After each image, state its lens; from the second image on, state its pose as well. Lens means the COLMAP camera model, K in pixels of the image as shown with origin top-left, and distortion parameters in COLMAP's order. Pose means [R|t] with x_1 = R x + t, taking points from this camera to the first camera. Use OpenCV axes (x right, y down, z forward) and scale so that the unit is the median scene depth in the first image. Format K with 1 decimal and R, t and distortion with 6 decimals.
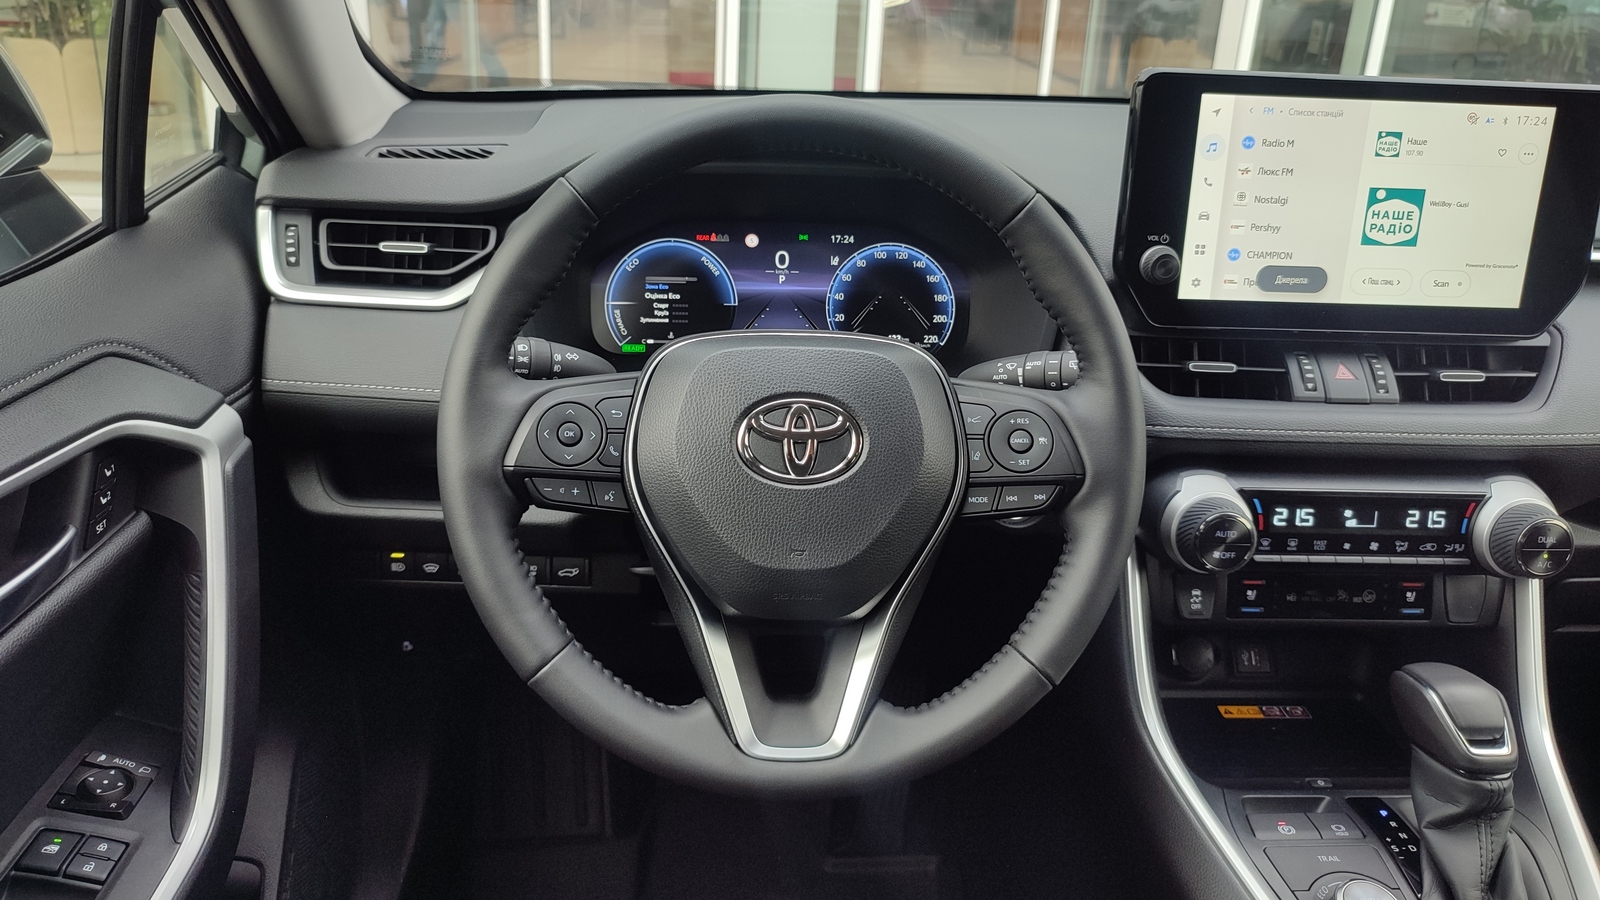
lens RADIAL K [[1222.6, 0, 784.1], [0, 1222.6, 500.6], [0, 0, 1]] dist [0.041383, -0.038820]
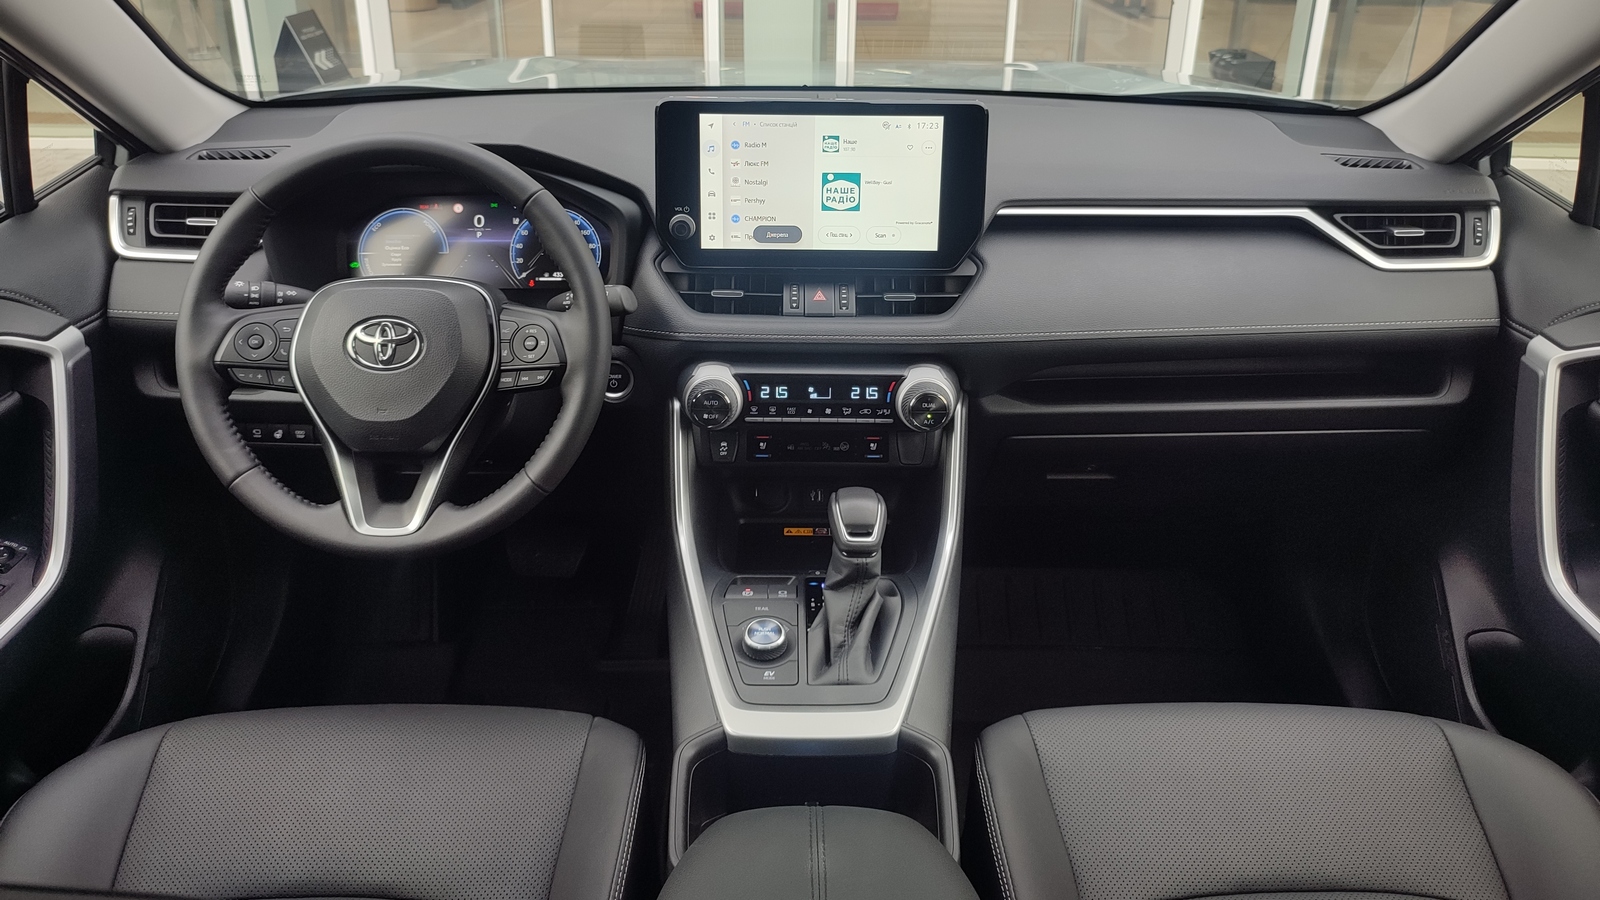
lens RADIAL K [[1222.6, 0, 789.9], [0, 1222.6, 443.6], [0, 0, 1]] dist [0.041383, -0.038820]
pose [[0.997827, -0.006498, -0.065560, 0.537355], [0.008168, 0.999648, 0.025230, 0.038805], [0.065373, -0.025711, 0.997530, -0.506111]]
